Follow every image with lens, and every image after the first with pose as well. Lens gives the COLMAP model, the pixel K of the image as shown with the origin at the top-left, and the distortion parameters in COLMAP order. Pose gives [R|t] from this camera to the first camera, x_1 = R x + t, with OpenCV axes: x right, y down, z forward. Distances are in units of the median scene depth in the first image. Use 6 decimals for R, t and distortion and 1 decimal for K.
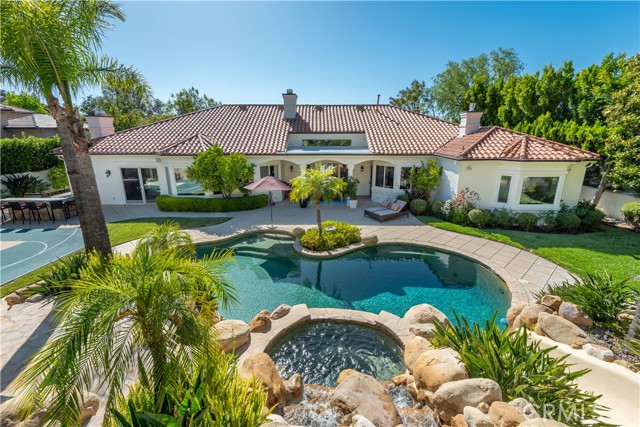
lens RADIAL K [[298.6, 0, 323.0], [0, 298.6, 216.4], [0, 0, 1]] dist [0.017155, -0.002299]
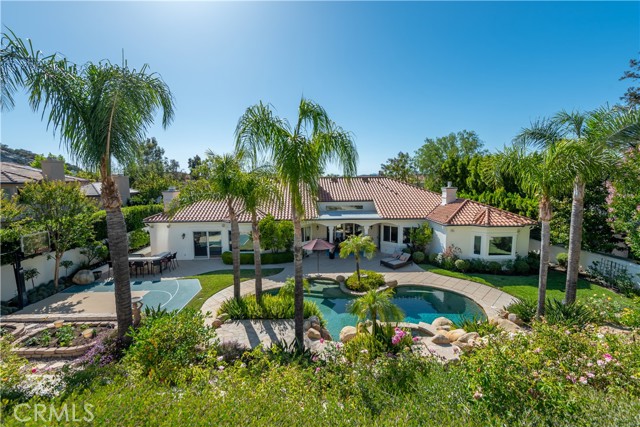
lens RADIAL K [[298.6, 0, 319.0], [0, 298.6, 212.6], [0, 0, 1]] dist [0.017155, -0.002299]
pose [[0.998677, -0.013591, 0.049603, -0.232052], [0.020898, 0.988481, -0.149894, -0.043665], [-0.046994, 0.150732, 0.987457, -0.420846]]
